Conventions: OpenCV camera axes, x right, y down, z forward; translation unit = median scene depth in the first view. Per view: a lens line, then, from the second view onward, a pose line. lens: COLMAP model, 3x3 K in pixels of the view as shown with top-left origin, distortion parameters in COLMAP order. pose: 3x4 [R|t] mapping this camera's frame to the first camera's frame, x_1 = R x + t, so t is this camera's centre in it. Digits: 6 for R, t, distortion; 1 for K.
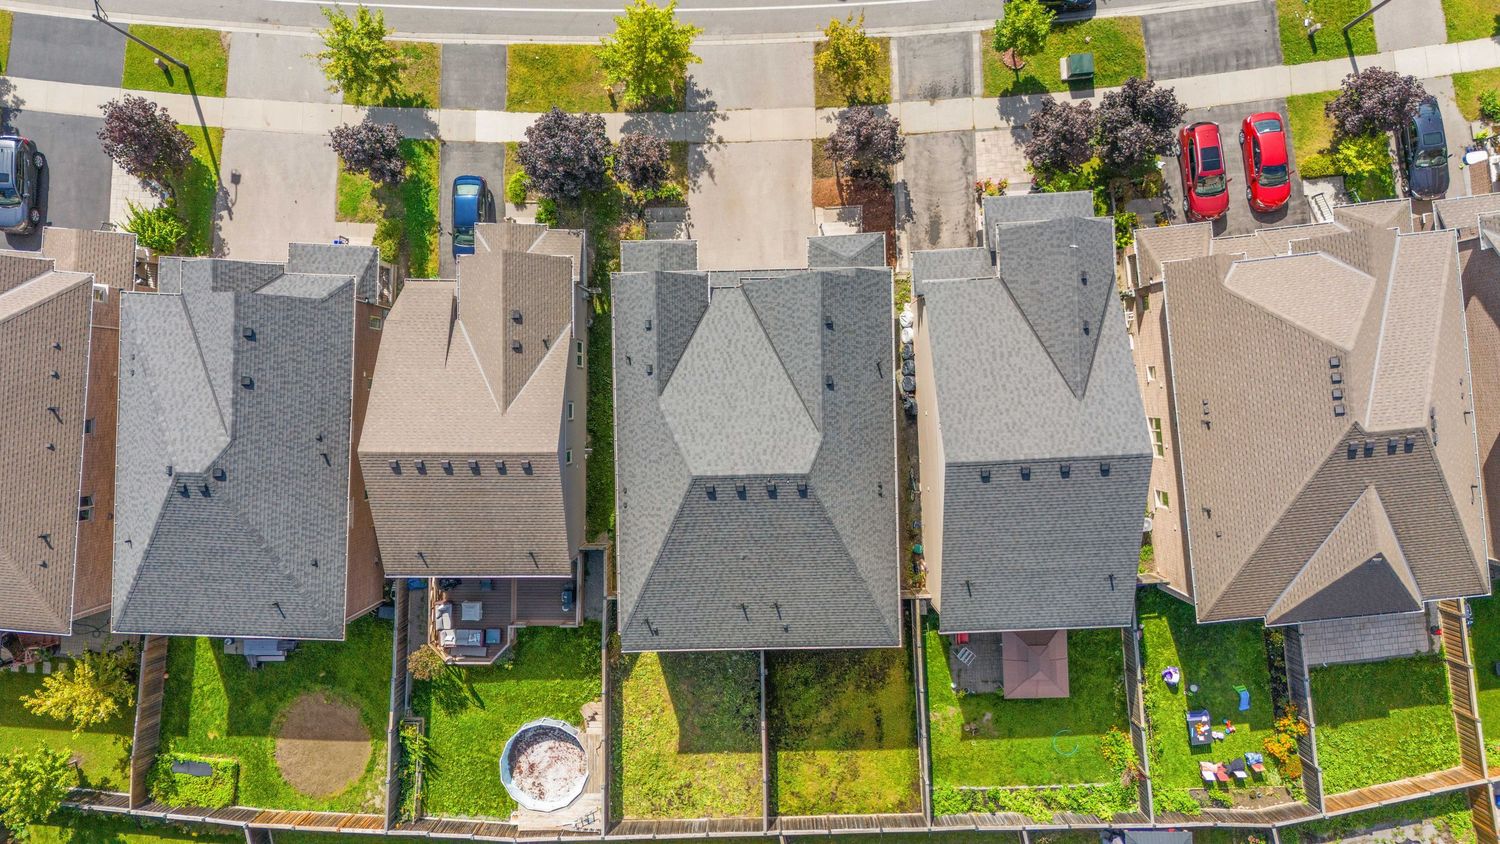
lens RADIAL K [[1076.8, 0, 752.5], [0, 1076.8, 420.3], [0, 0, 1]] dist [0.052004, -0.049604]
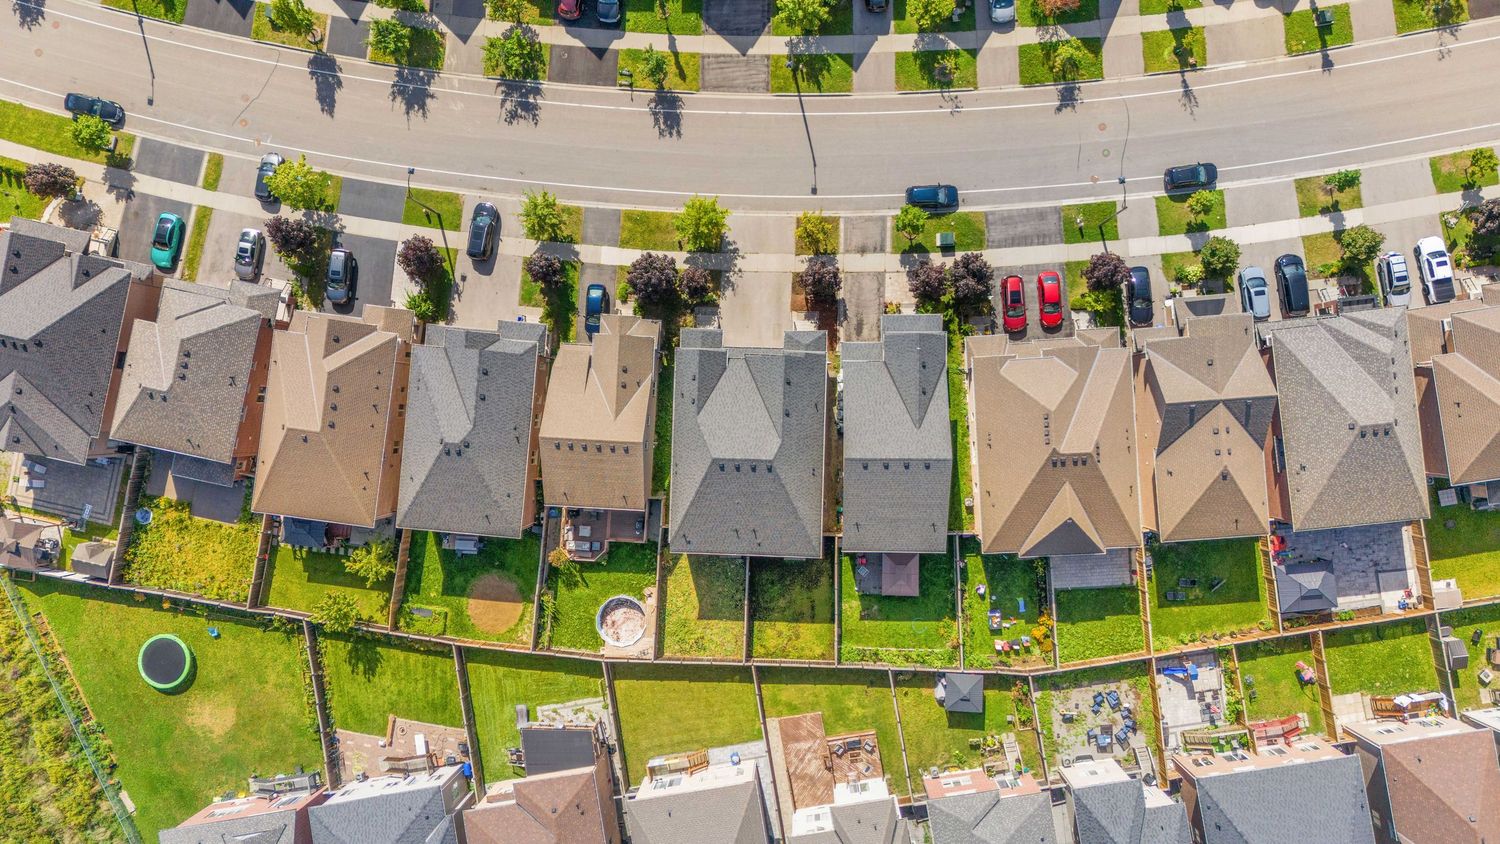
lens RADIAL K [[1065.4, 0, 753.8], [0, 1065.4, 419.4], [0, 0, 1]] dist [0.070458, -0.055157]
pose [[0.998222, 0.052092, -0.028968, 0.056316], [-0.052477, 0.998541, -0.012695, 0.002636], [0.028264, 0.014192, 0.999500, -0.736286]]
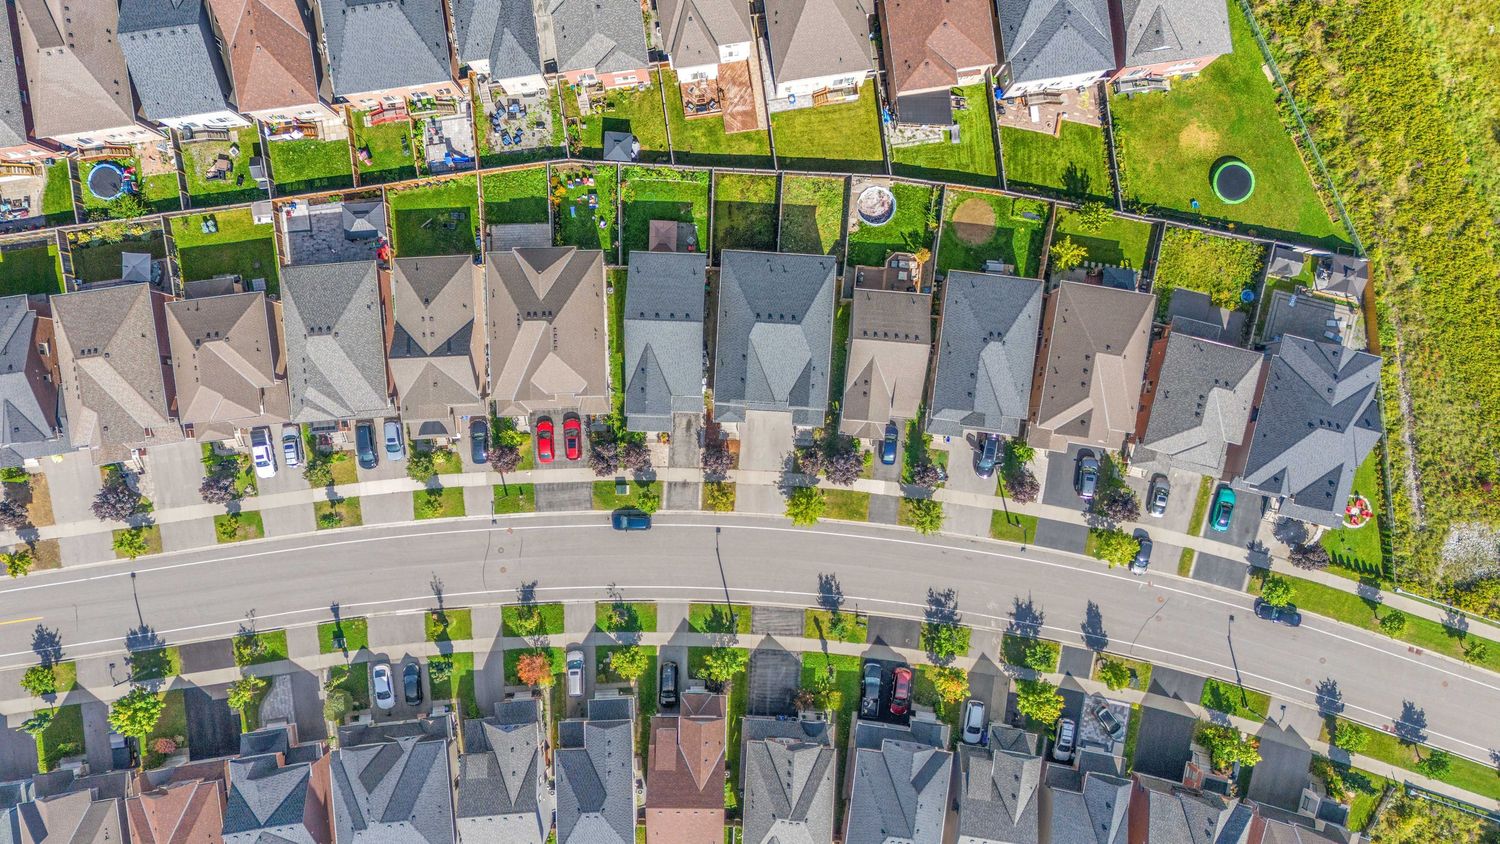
lens RADIAL K [[1063.0, 0, 752.6], [0, 1063.0, 419.4], [0, 0, 1]] dist [0.085487, -0.089829]
pose [[-0.996788, -0.079958, 0.004595, 0.023318], [0.079852, -0.996610, -0.019826, -0.109191], [0.006165, -0.019395, 0.999793, -1.280687]]
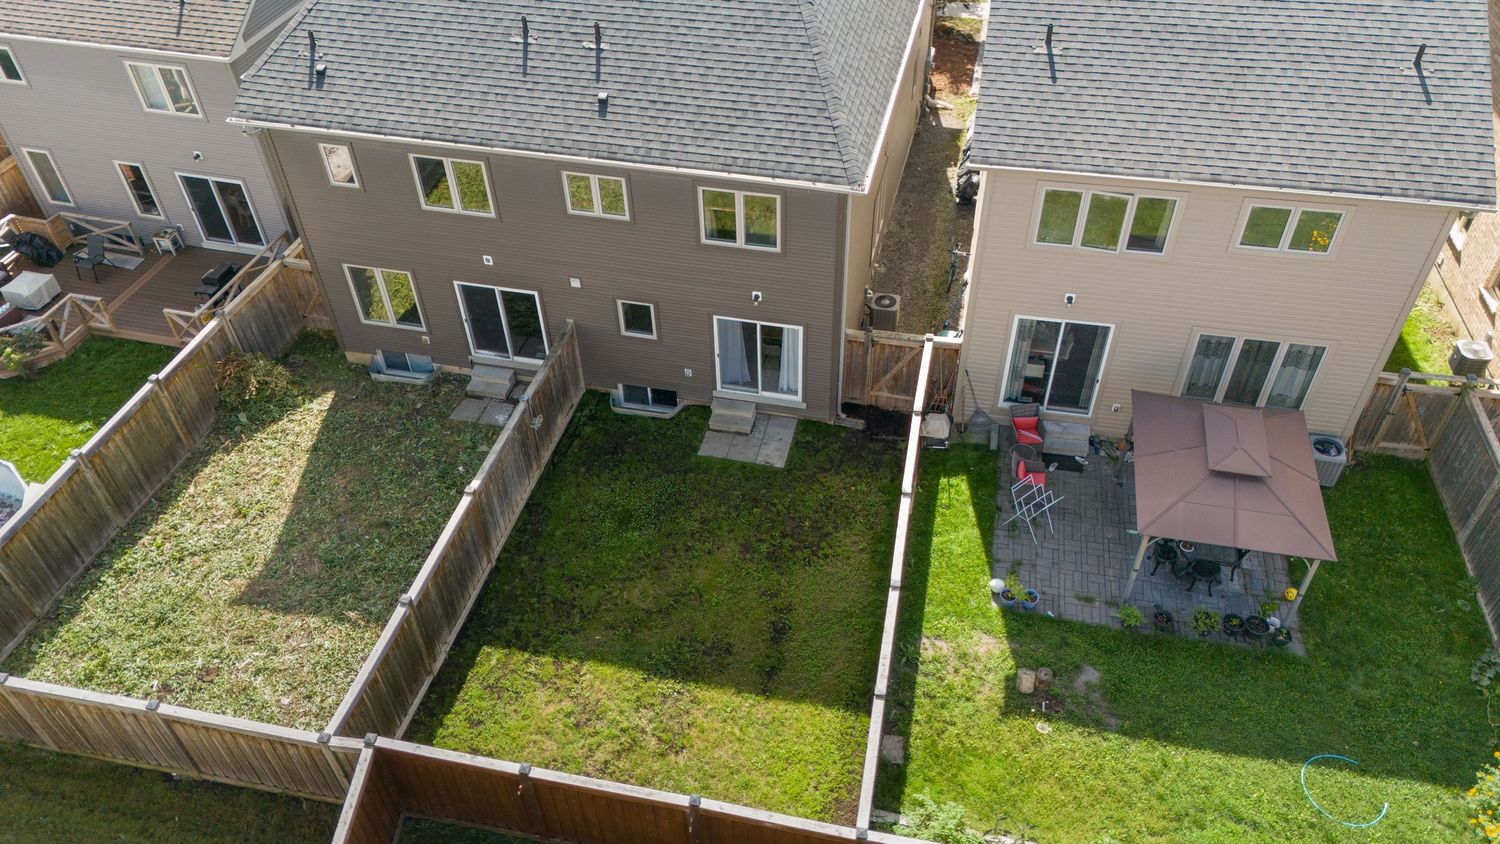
lens RADIAL K [[1104.2, 0, 763.7], [0, 1104.2, 429.6], [0, 0, 1]] dist [0.027659, -0.006035]
pose [[0.970018, 0.166579, -0.176967, 0.167331], [-0.243032, 0.661114, -0.709834, 0.501974], [-0.001248, 0.731560, 0.681776, 0.706249]]
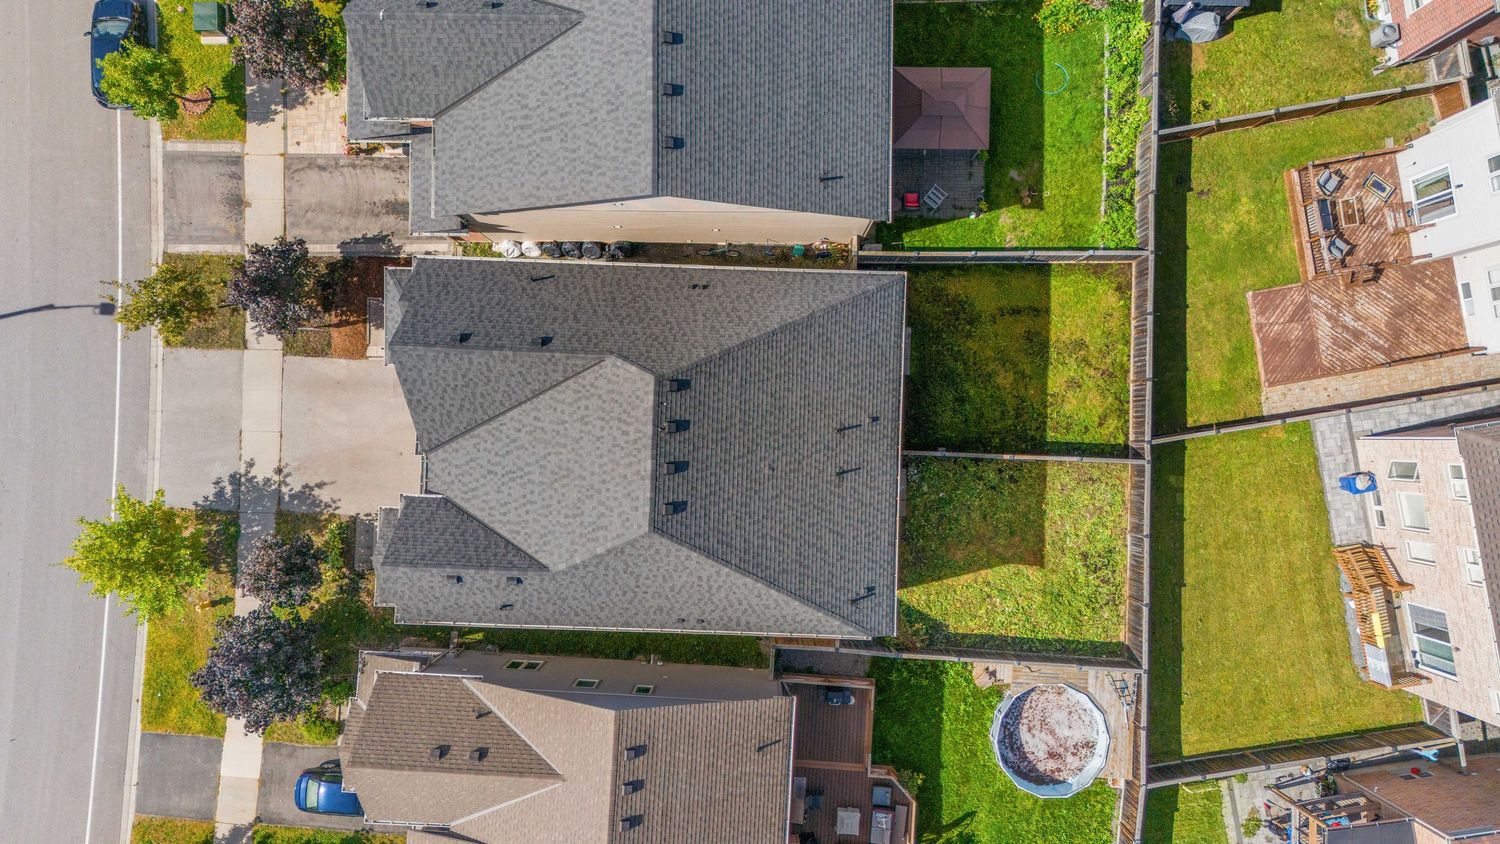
lens RADIAL K [[1087.4, 0, 750.0], [0, 1087.4, 422.0], [0, 0, 1]] dist [0.052852, -0.049147]
pose [[0.055356, -0.998017, 0.029968, 0.001096], [0.998233, 0.054670, -0.023264, 0.109206], [0.021579, 0.031203, 0.999280, 0.200709]]
